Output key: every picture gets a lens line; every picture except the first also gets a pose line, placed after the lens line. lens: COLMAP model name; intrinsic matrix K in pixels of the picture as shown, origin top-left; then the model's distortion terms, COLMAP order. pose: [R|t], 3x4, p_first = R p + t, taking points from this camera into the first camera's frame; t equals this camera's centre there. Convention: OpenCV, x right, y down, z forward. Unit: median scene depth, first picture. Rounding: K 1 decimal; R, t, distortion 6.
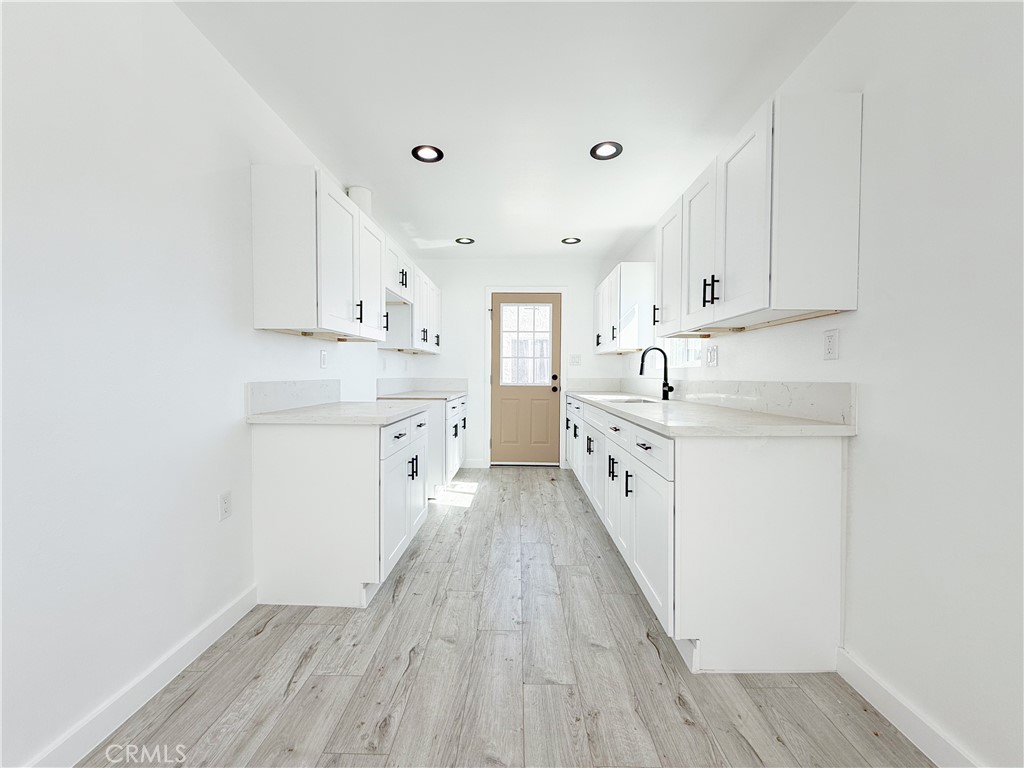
lens RADIAL K [[410.2, 0, 509.3], [0, 410.2, 384.7], [0, 0, 1]] dist [-0.000833, 0.001104]
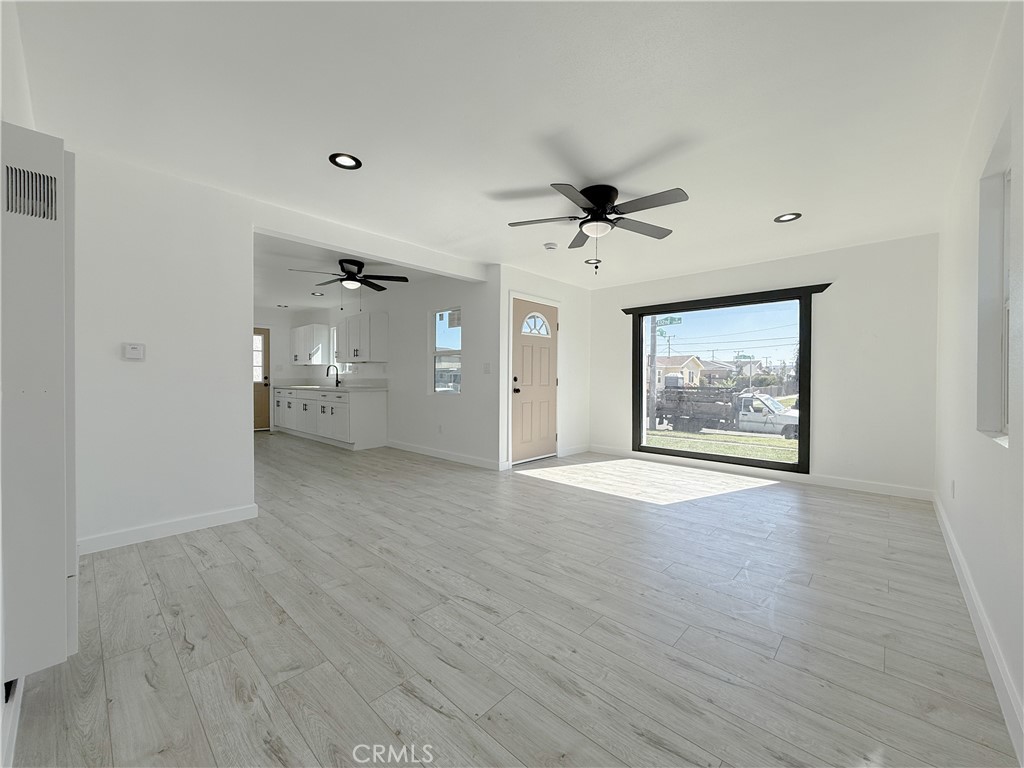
lens RADIAL K [[410.2, 0, 512.2], [0, 410.2, 385.1], [0, 0, 1]] dist [-0.000833, 0.001104]
pose [[0.665184, -0.015213, 0.746525, -0.966766], [0.017728, 0.999832, 0.004579, 0.043995], [-0.746469, 0.010189, 0.665342, -1.809592]]
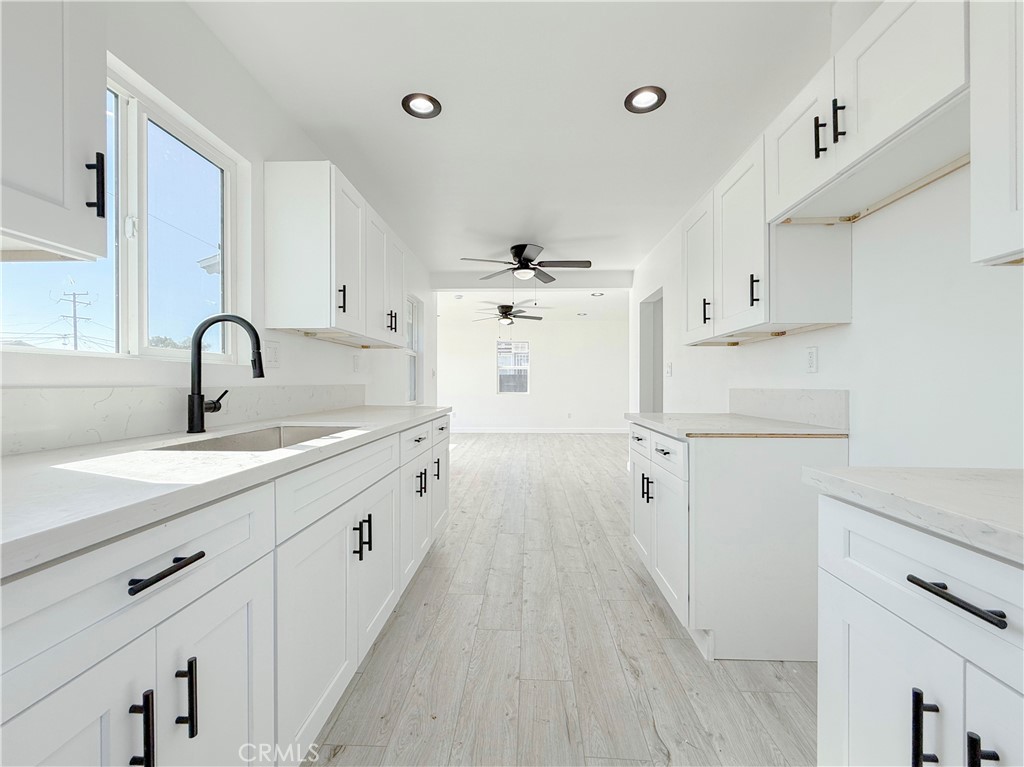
lens RADIAL K [[410.2, 0, 507.5], [0, 410.2, 381.1], [0, 0, 1]] dist [-0.000833, 0.001104]
pose [[-0.999505, -0.005617, 0.030952, 0.036011], [-0.005154, 0.999874, 0.015028, -0.036375], [-0.031032, 0.014861, -0.999408, 1.871608]]
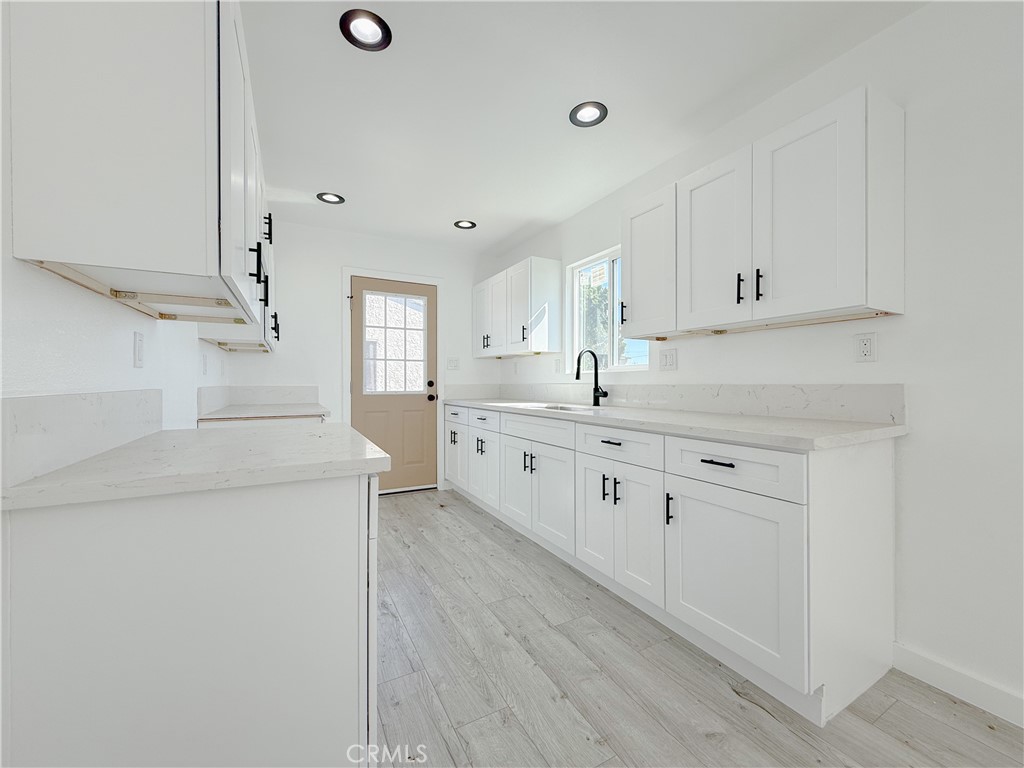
lens RADIAL K [[410.2, 0, 510.1], [0, 410.2, 383.8], [0, 0, 1]] dist [-0.000833, 0.001104]
pose [[0.867063, -0.008186, 0.498132, -0.338751], [0.018021, 0.999726, -0.014938, -0.004651], [-0.497873, 0.021929, 0.866972, 0.362365]]
